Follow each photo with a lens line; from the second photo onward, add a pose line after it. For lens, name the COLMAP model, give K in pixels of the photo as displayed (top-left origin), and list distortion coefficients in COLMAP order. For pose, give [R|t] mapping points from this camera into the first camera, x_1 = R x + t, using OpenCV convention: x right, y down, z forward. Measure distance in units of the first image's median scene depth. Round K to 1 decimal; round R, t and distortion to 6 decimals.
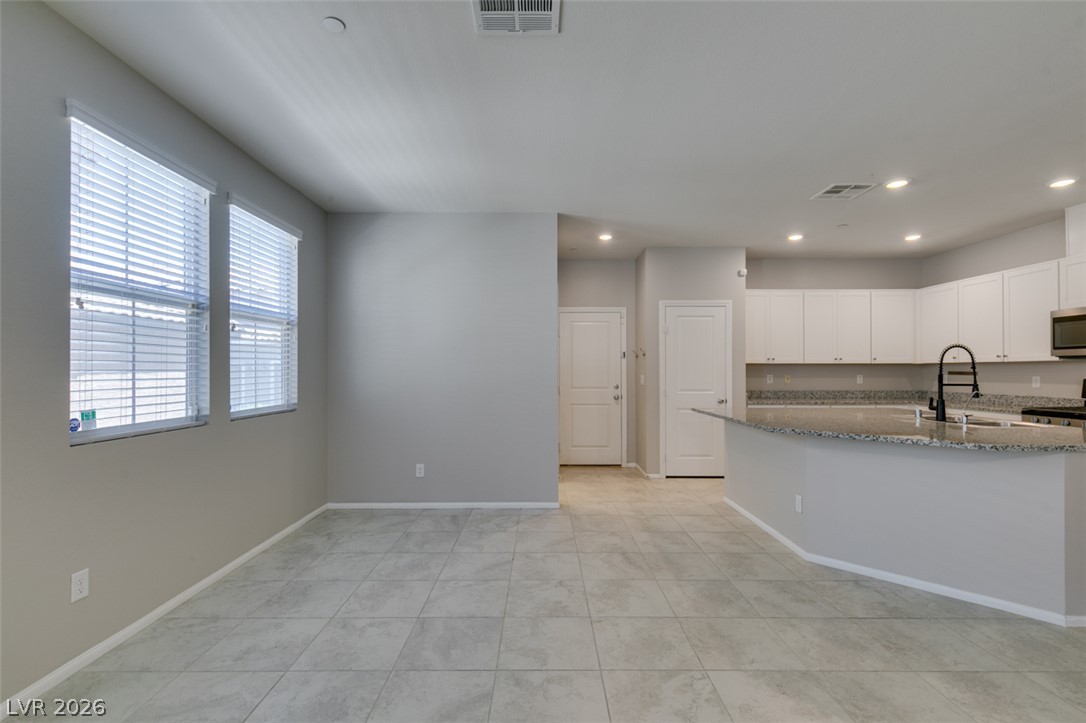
lens RADIAL K [[487.4, 0, 541.0], [0, 487.4, 367.8], [0, 0, 1]] dist [0.002516, -0.000969]
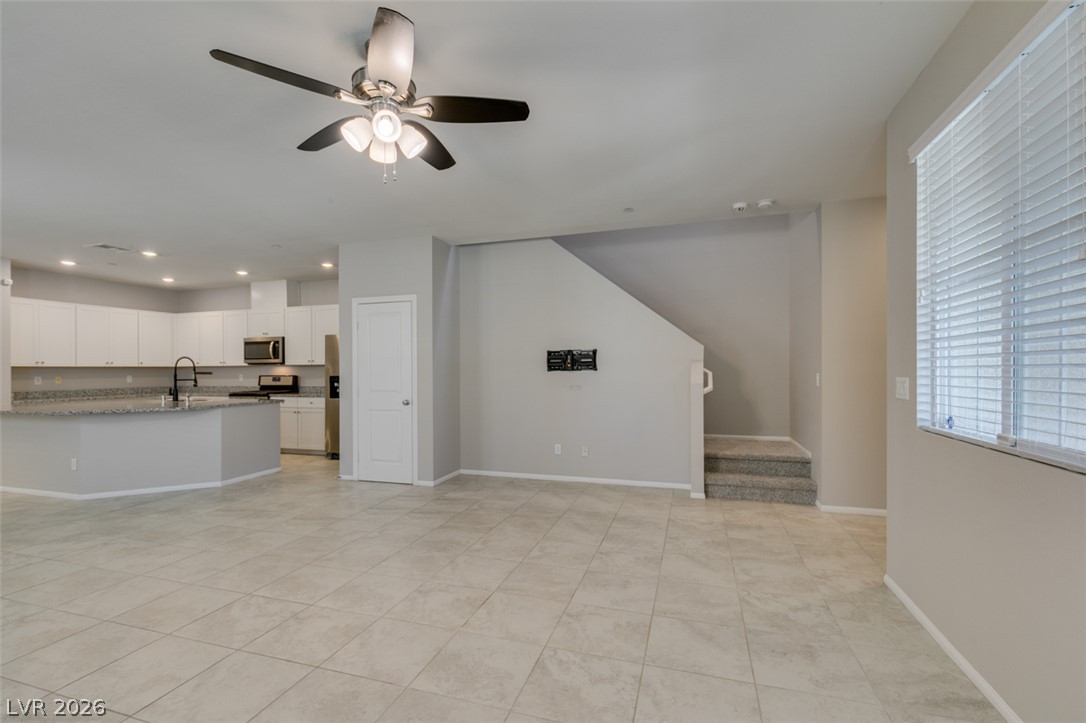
lens RADIAL K [[487.4, 0, 541.3], [0, 487.4, 365.2], [0, 0, 1]] dist [0.002516, -0.000969]
pose [[0.304191, 0.004564, 0.952600, -0.413931], [0.003558, 0.999976, -0.005927, -0.002212], [-0.952604, 0.005192, 0.304168, -0.733027]]
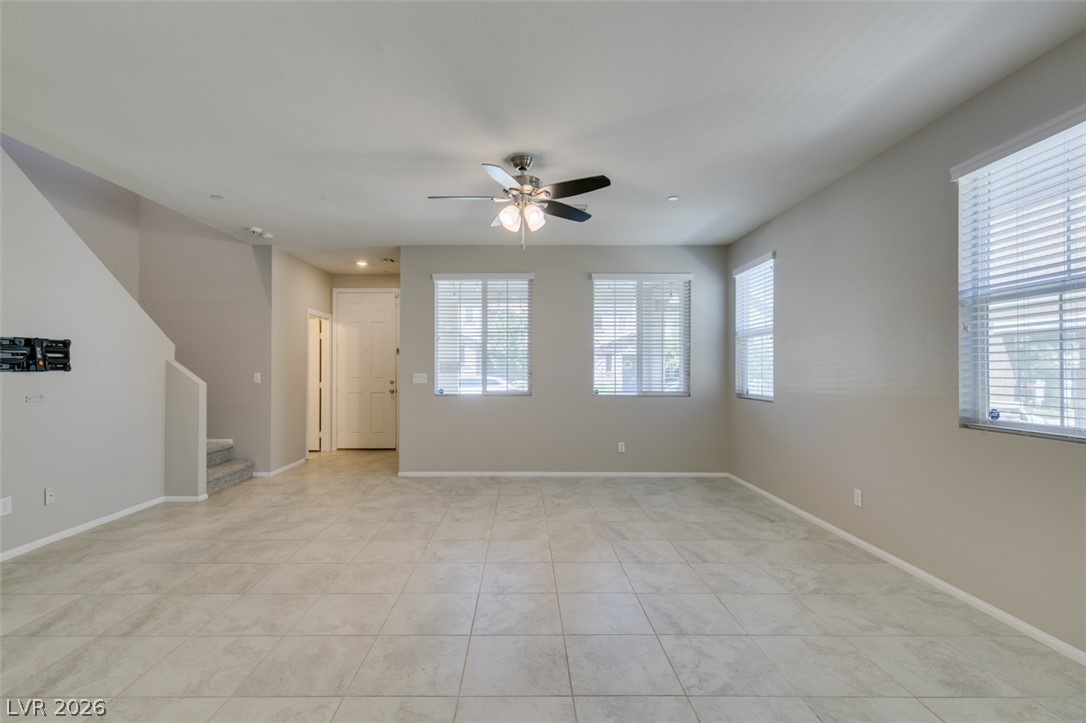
lens RADIAL K [[487.4, 0, 525.8], [0, 487.4, 372.3], [0, 0, 1]] dist [0.002516, -0.000969]
pose [[-0.999978, -0.001072, -0.006508, 0.126341], [-0.001091, 0.999995, 0.003019, 0.003676], [0.006505, 0.003026, -0.999974, 0.616237]]
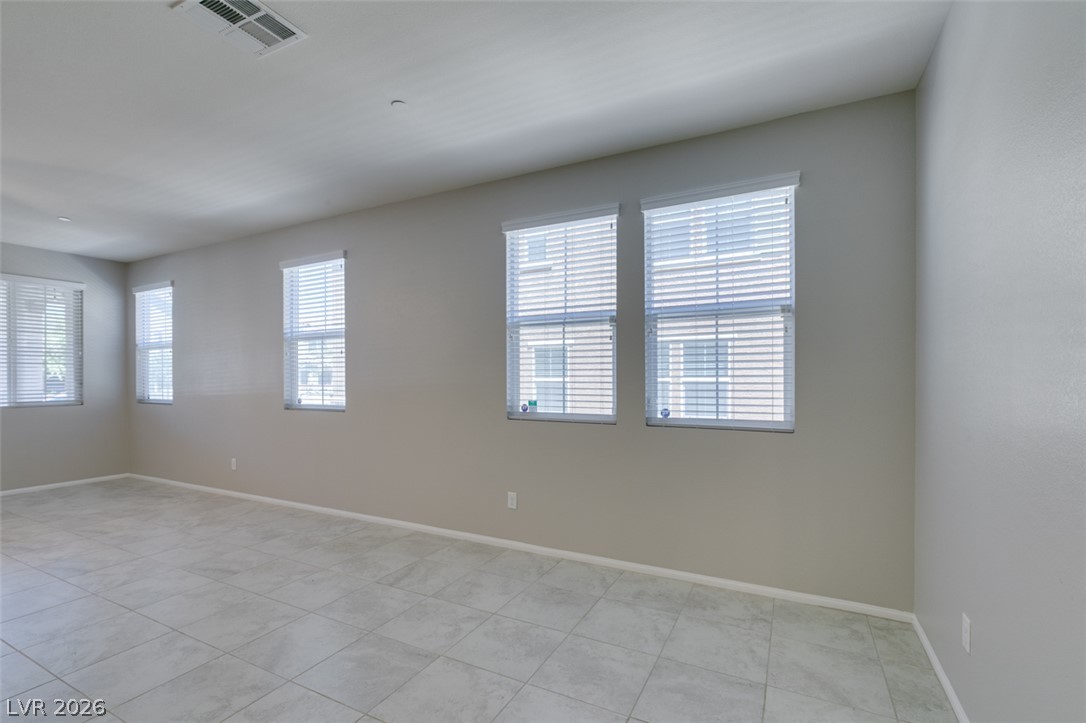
lens RADIAL K [[487.4, 0, 539.2], [0, 487.4, 378.9], [0, 0, 1]] dist [0.002516, -0.000969]
pose [[-0.462128, 0.006656, -0.886788, 0.320247], [0.006655, 0.999970, 0.004038, 0.005411], [0.886788, -0.004036, -0.462158, 1.119756]]
